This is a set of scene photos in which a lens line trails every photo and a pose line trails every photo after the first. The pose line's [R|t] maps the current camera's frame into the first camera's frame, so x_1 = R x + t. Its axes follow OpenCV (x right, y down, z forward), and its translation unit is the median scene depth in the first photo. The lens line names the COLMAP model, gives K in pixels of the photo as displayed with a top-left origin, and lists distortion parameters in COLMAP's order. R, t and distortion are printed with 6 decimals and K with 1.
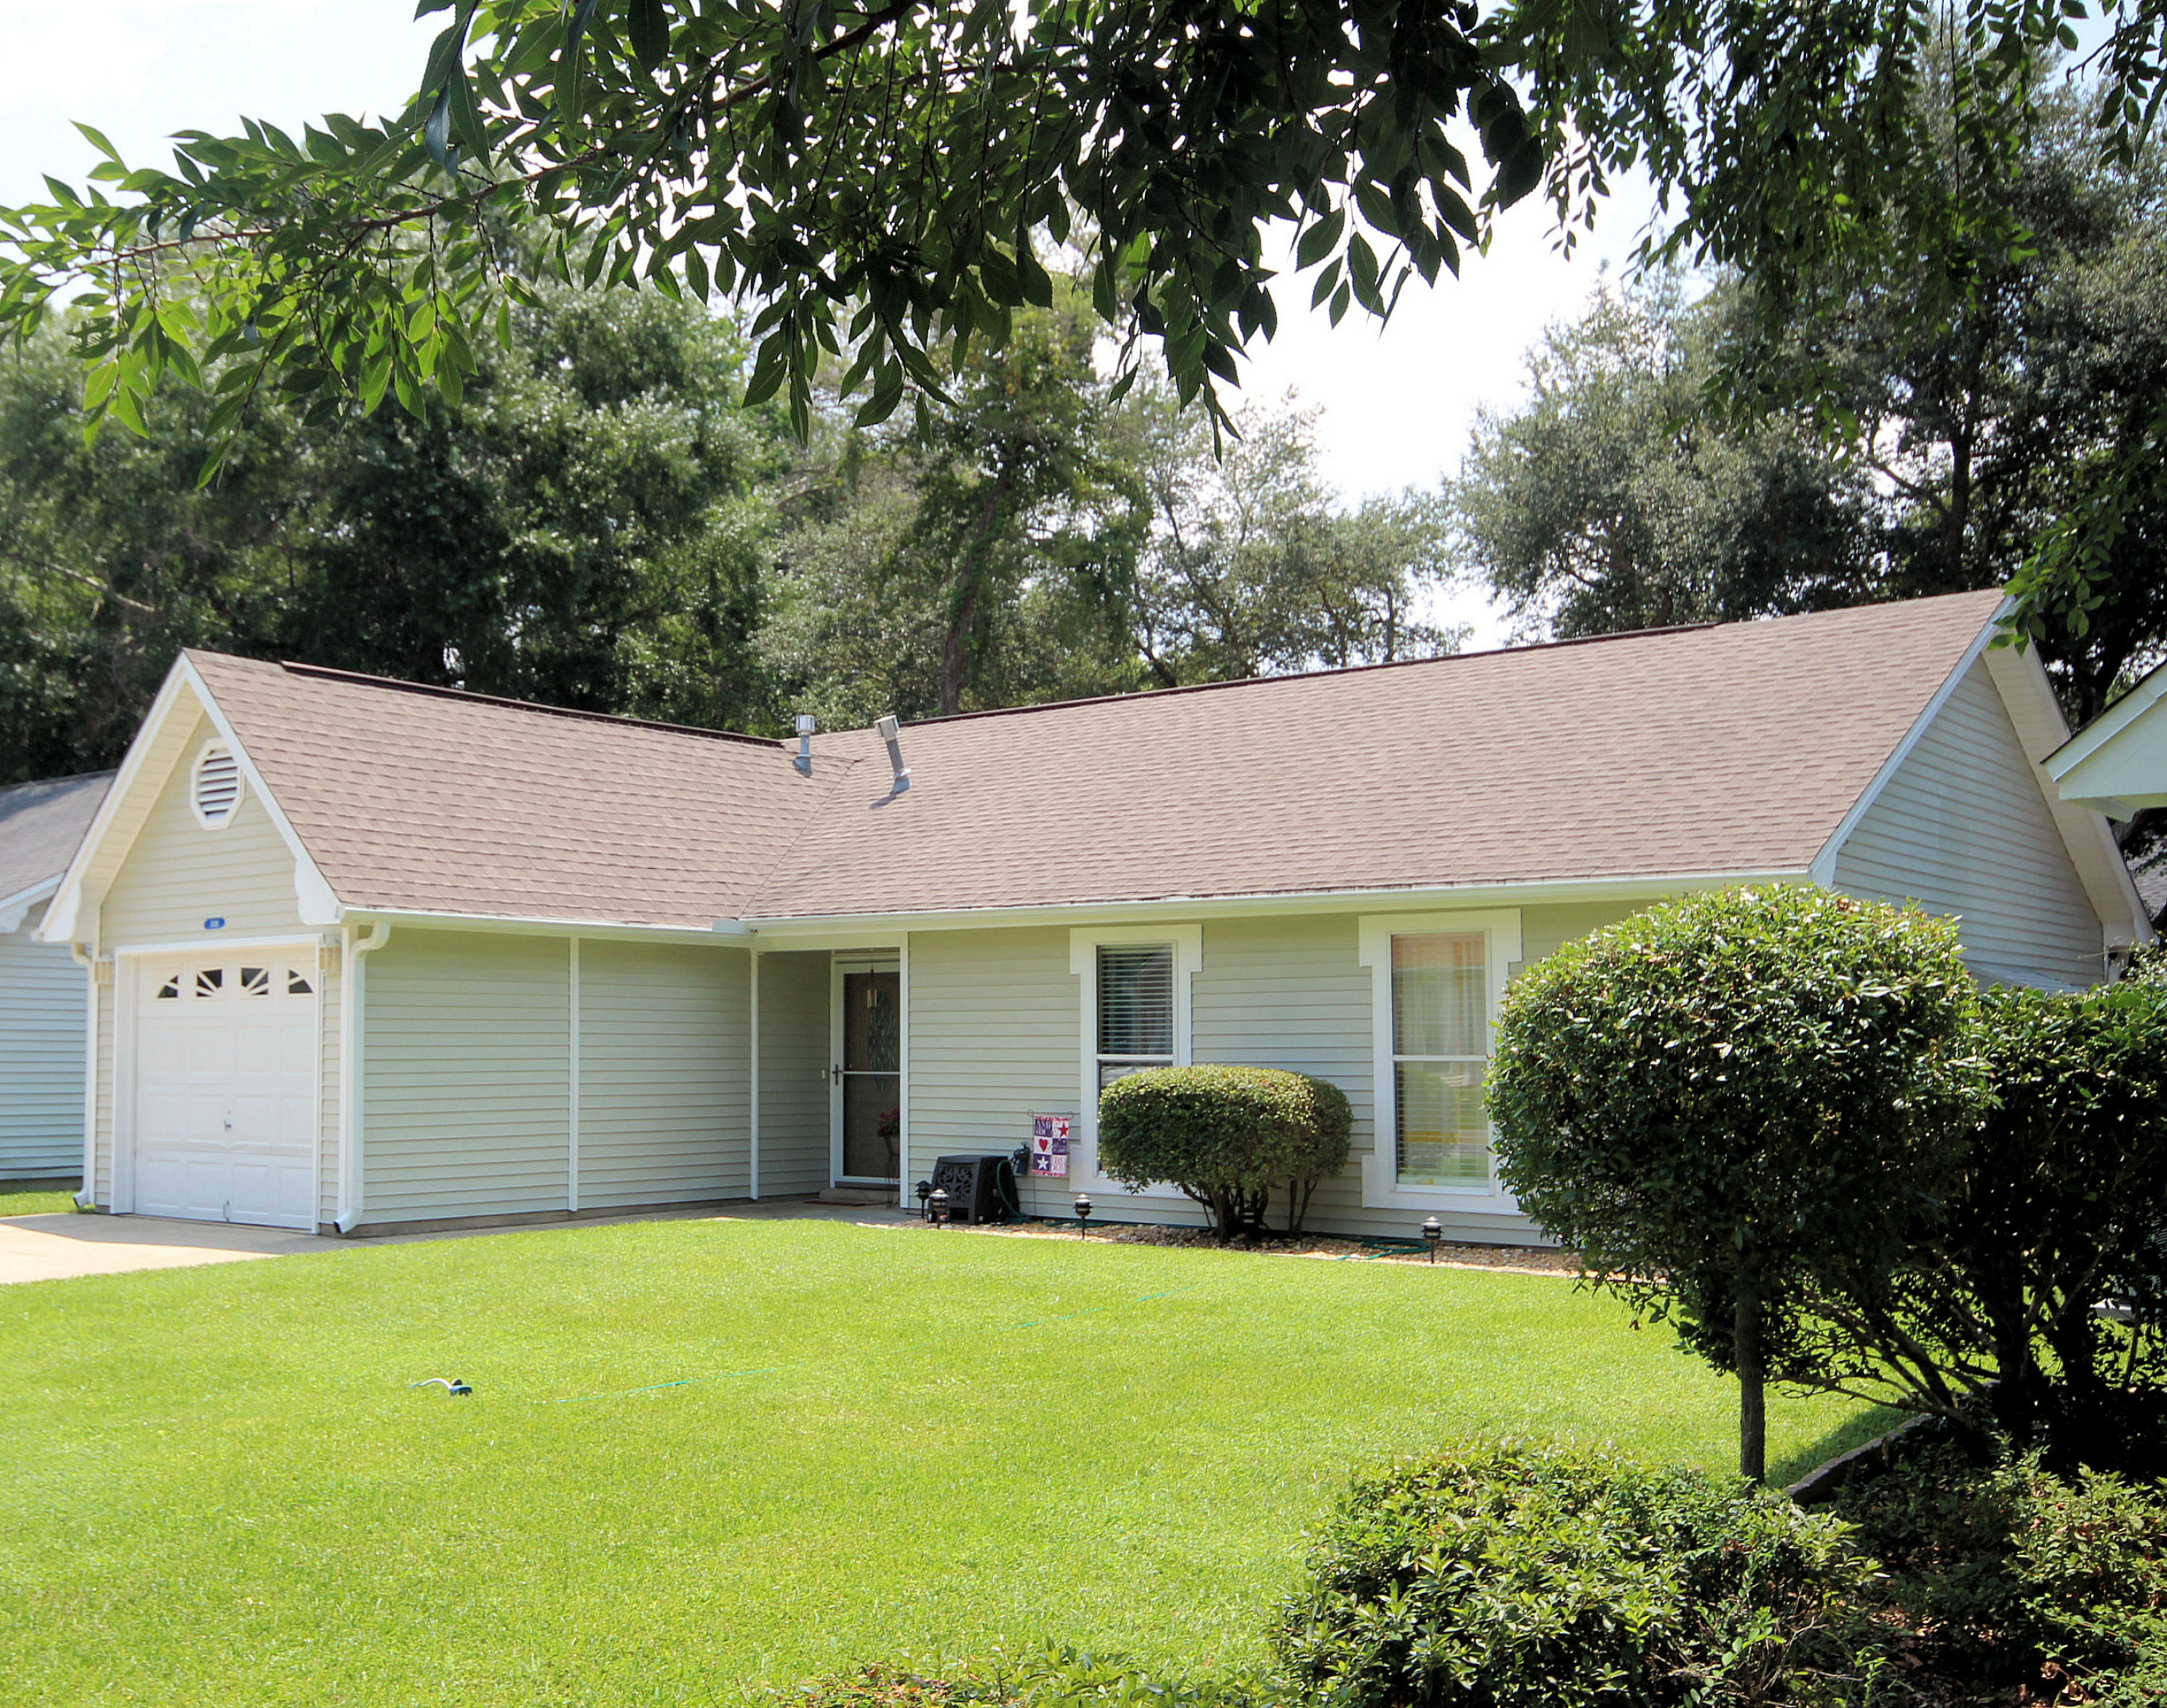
lens RADIAL K [[2154.9, 0, 1069.7], [0, 2154.9, 866.5], [0, 0, 1]] dist [-0.004285, 0.000000]
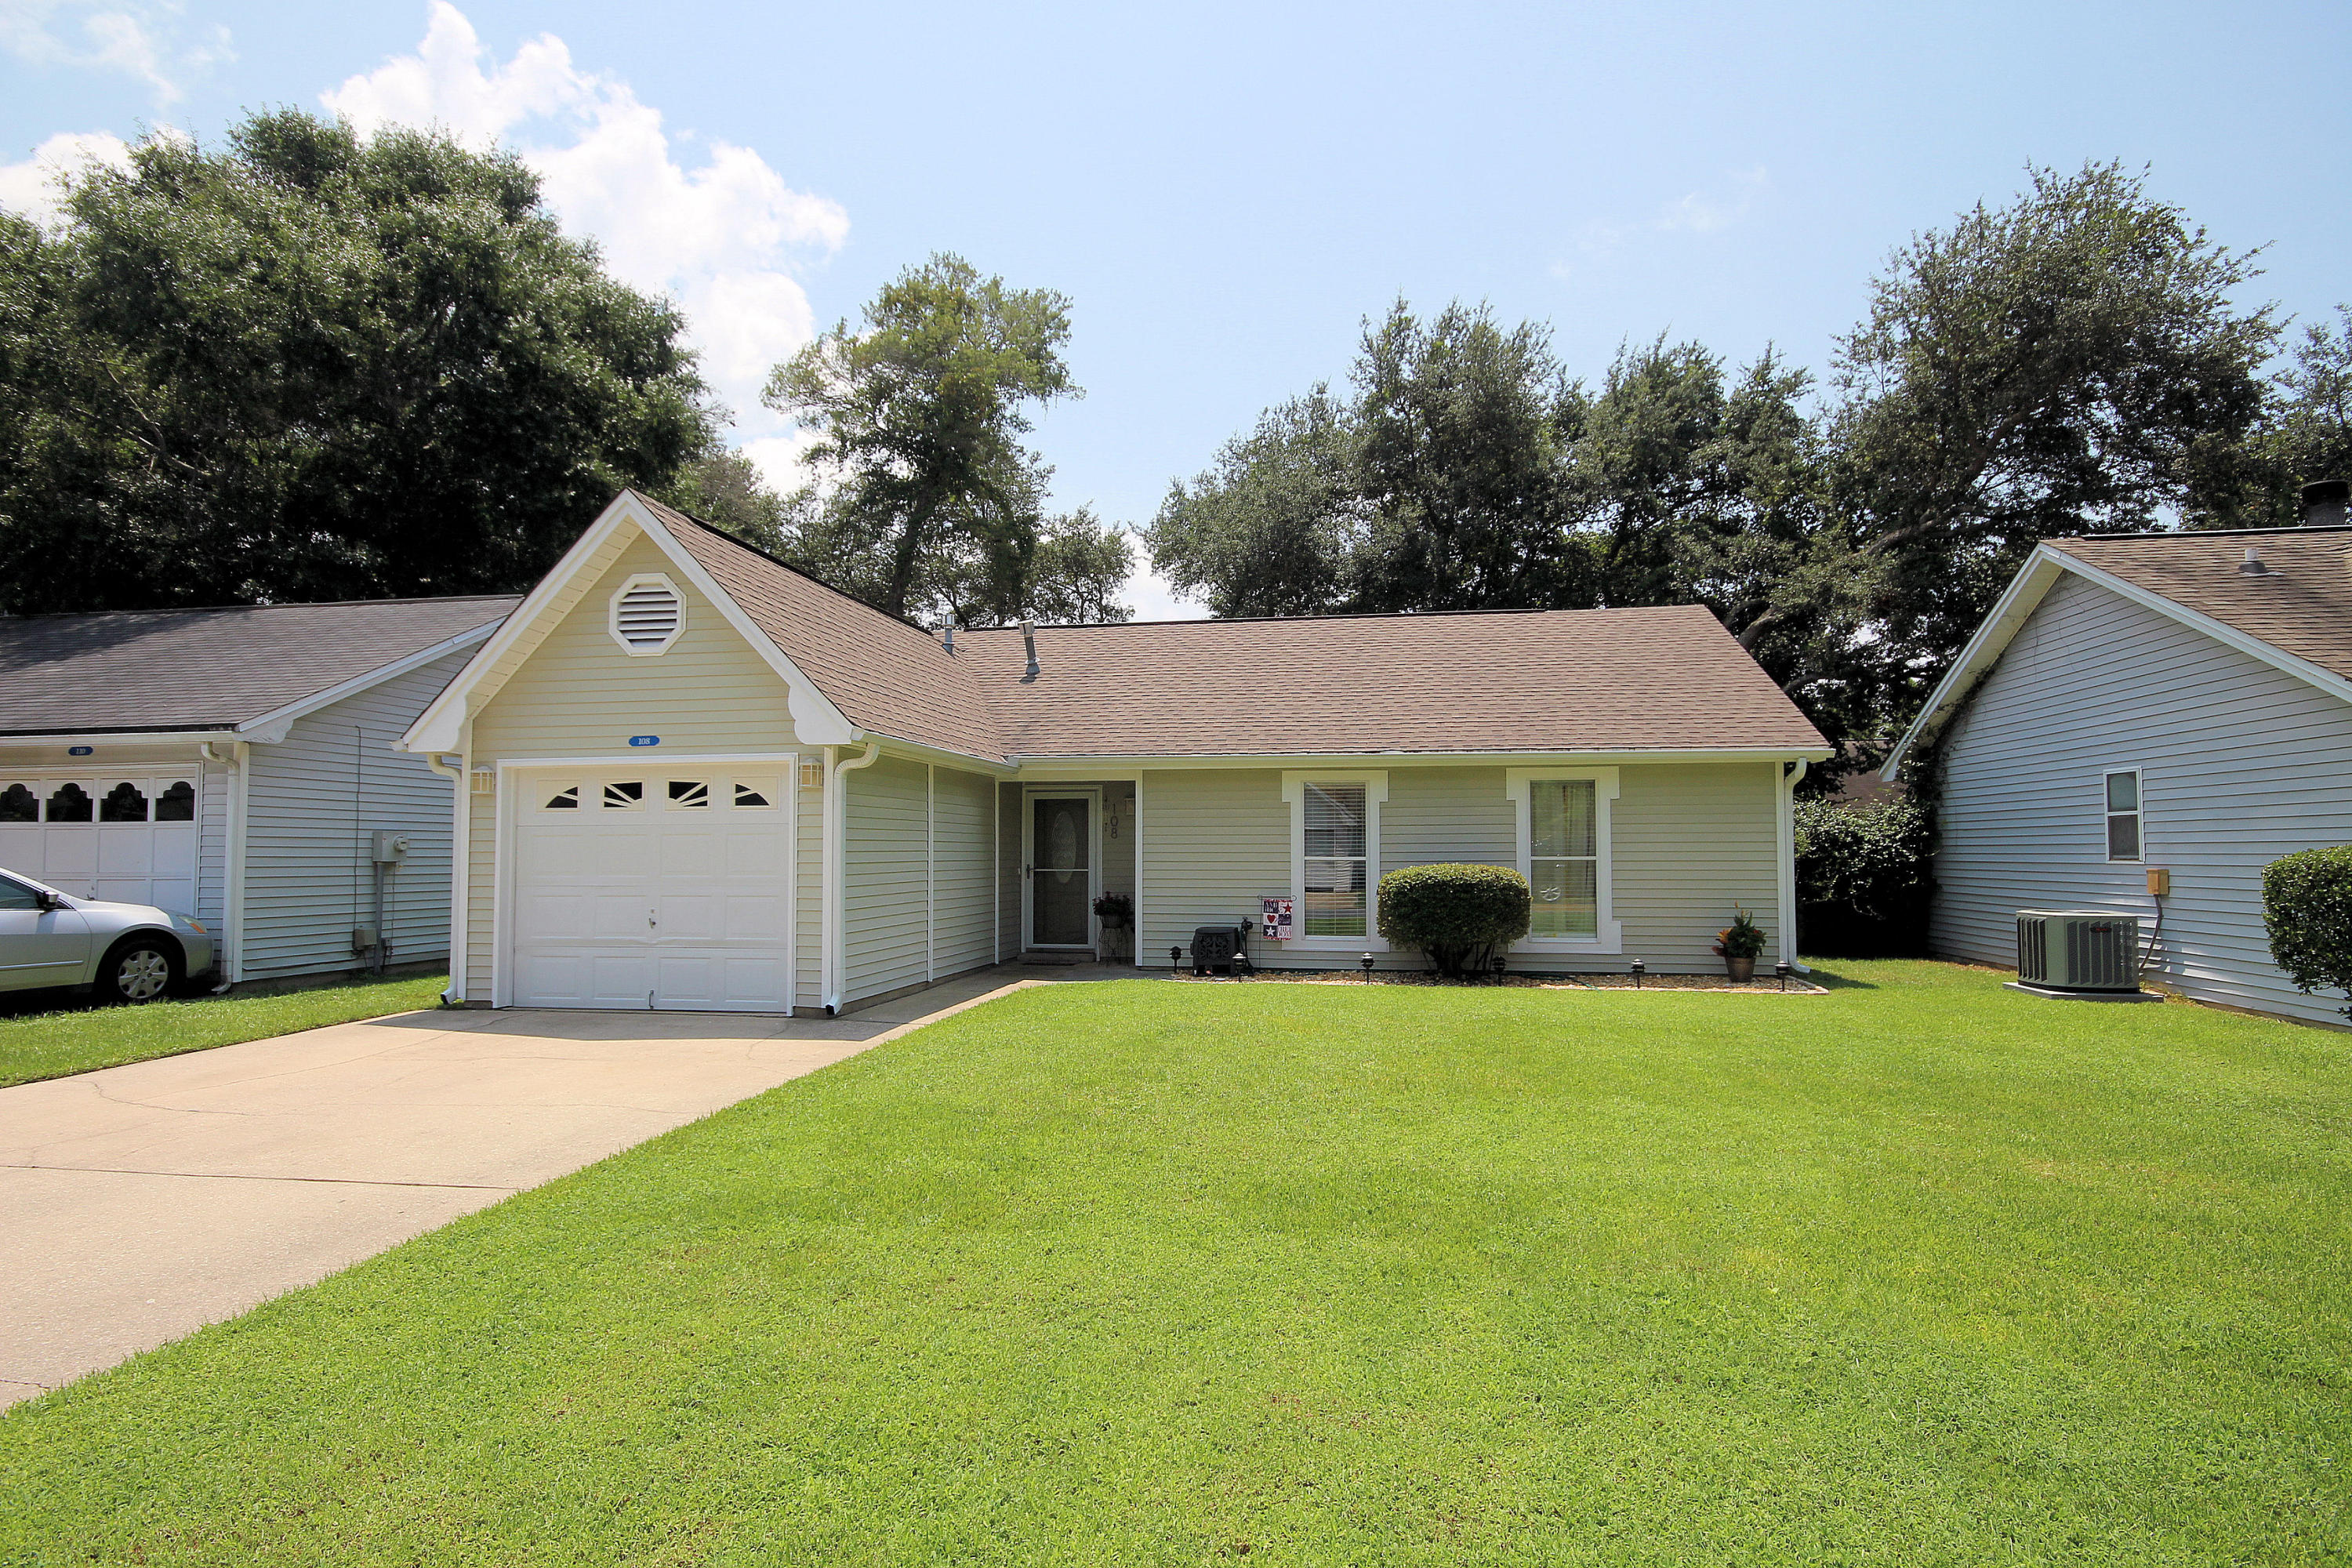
lens RADIAL K [[1143.8, 0, 1216.5], [0, 1143.8, 778.6], [0, 0, 1]] dist [0.000803, 0.000781]
pose [[0.877037, 0.029593, 0.479511, -0.414973], [-0.038860, 0.999200, 0.009410, 0.028469], [-0.478849, -0.026887, 0.877485, 0.339118]]
